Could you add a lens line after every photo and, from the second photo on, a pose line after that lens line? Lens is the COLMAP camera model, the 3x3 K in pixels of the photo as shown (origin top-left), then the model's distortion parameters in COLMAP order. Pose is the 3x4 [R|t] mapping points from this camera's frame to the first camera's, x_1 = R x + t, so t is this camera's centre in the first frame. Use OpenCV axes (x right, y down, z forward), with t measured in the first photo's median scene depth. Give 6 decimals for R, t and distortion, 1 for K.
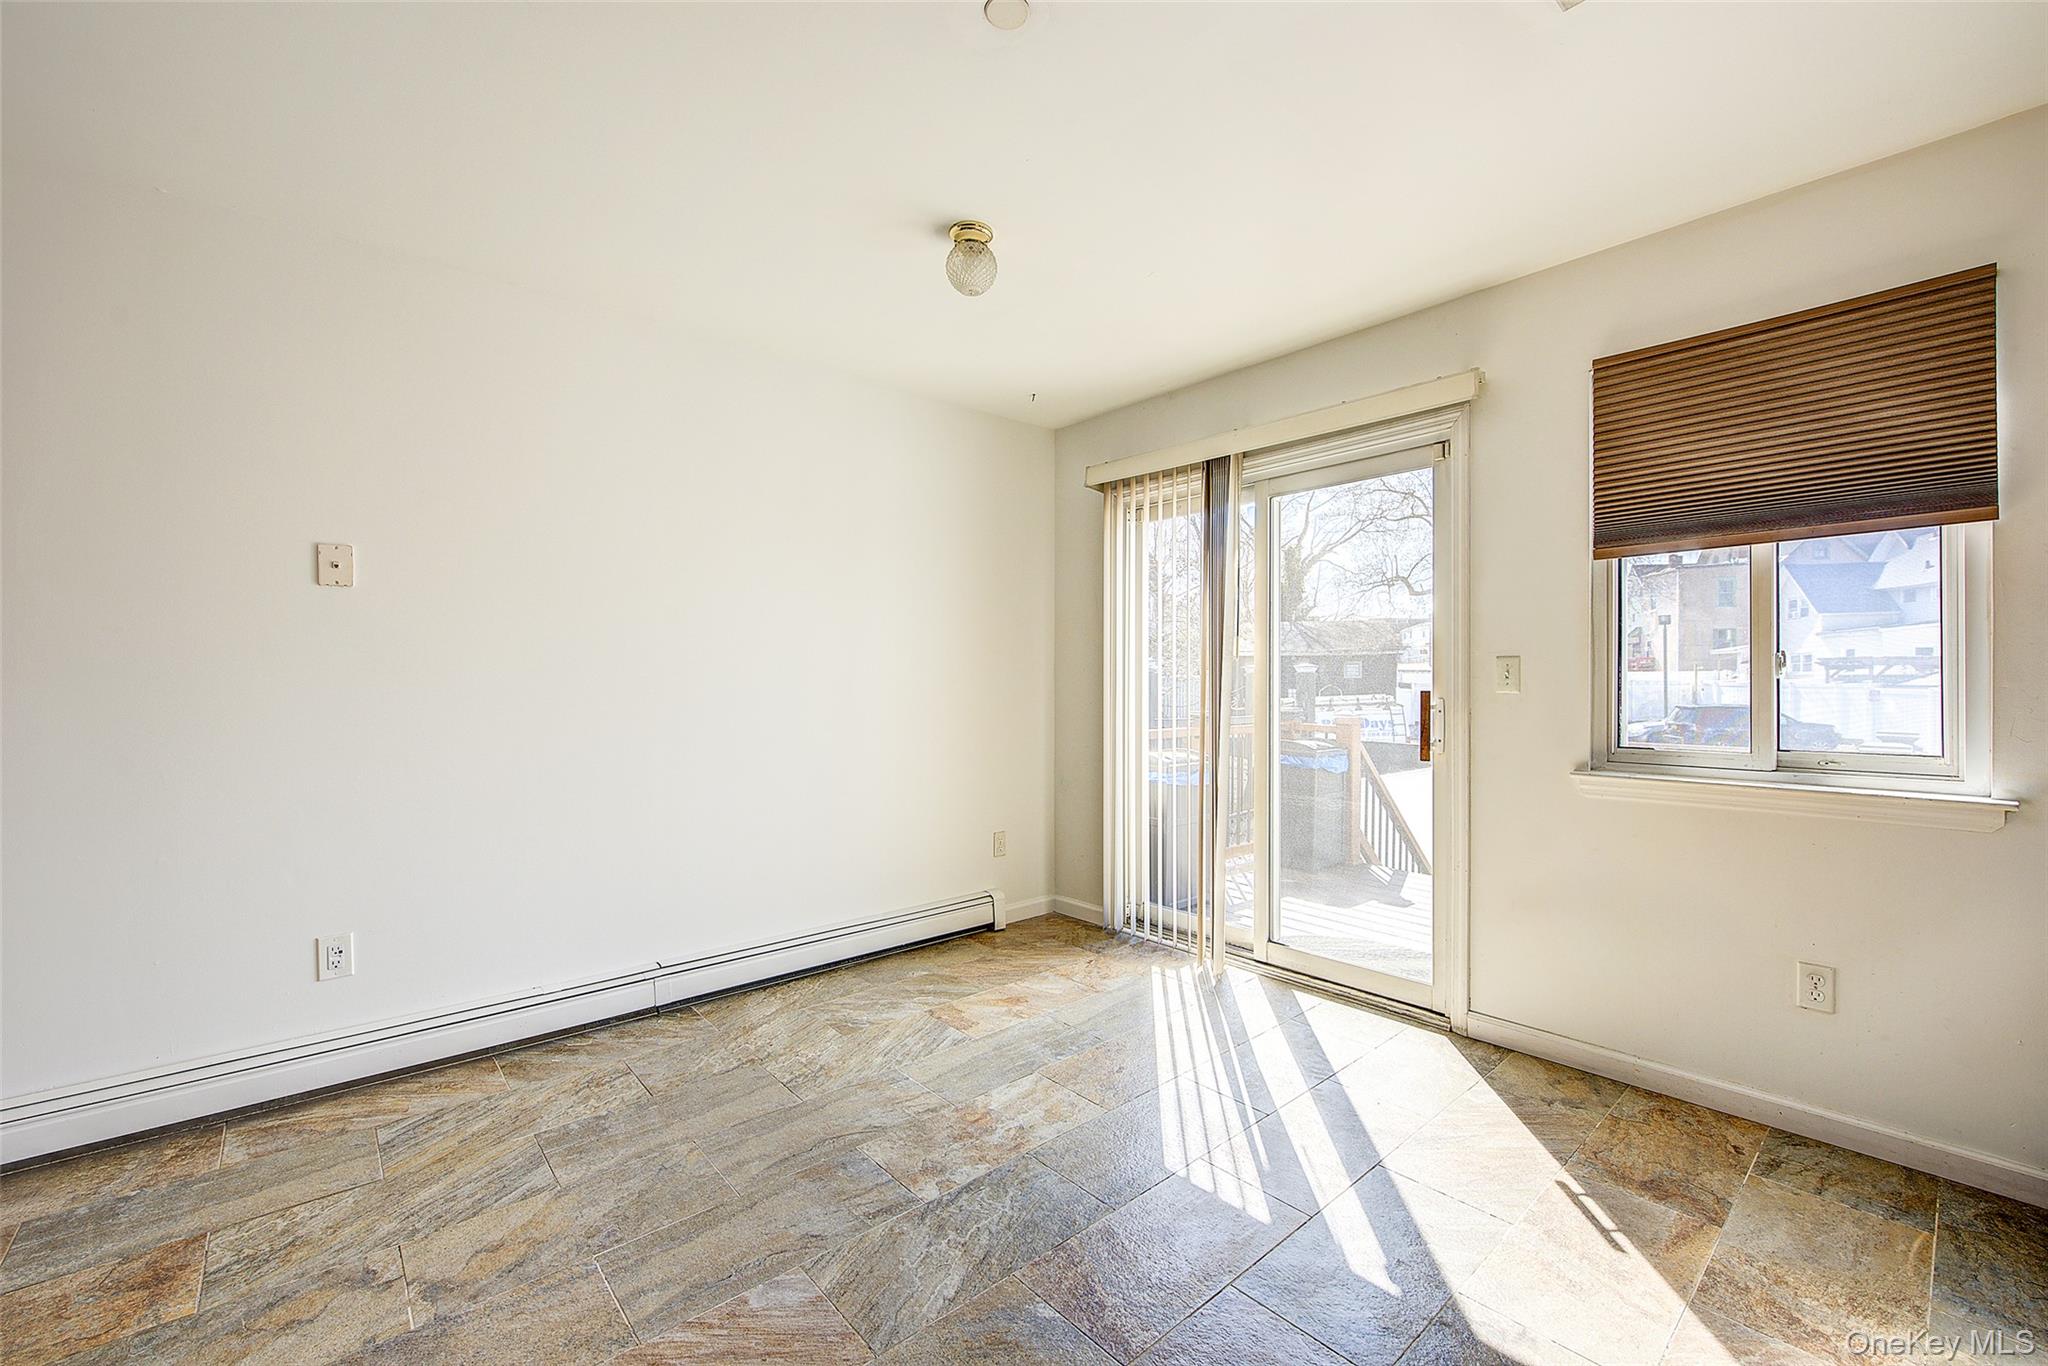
lens RADIAL K [[844.1, 0, 1018.9], [0, 844.1, 688.1], [0, 0, 1]] dist [0.004050, -0.001996]
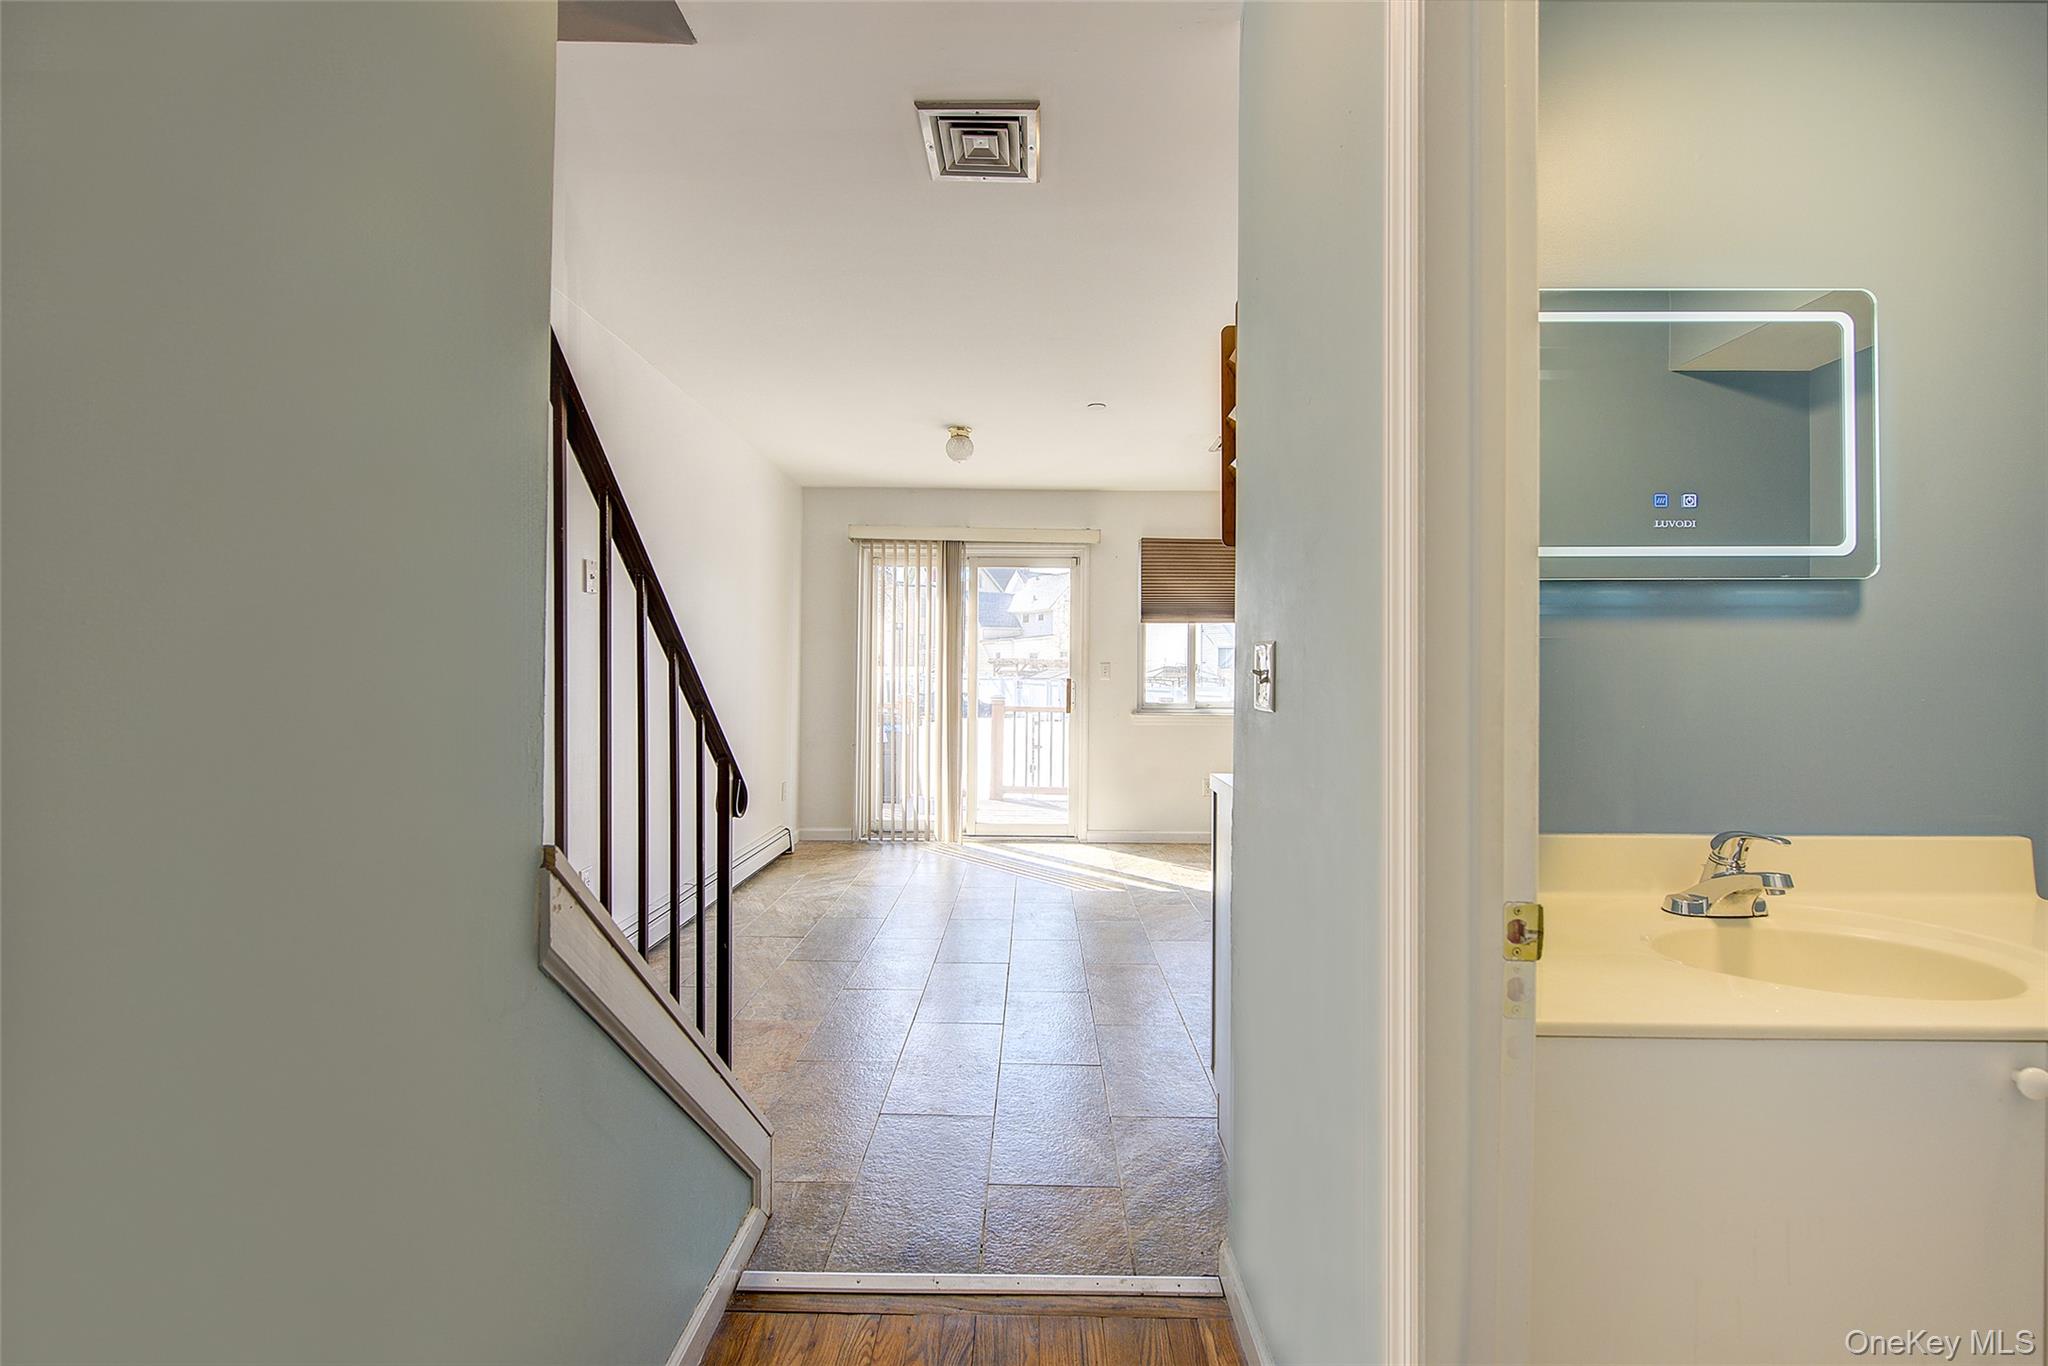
lens RADIAL K [[844.1, 0, 1039.4], [0, 844.1, 675.7], [0, 0, 1]] dist [0.004050, -0.001996]
pose [[0.662533, 0.006119, 0.749008, -0.920836], [-0.003257, 0.999981, -0.005288, 0.006361], [-0.749026, 0.001063, 0.662540, -0.251107]]
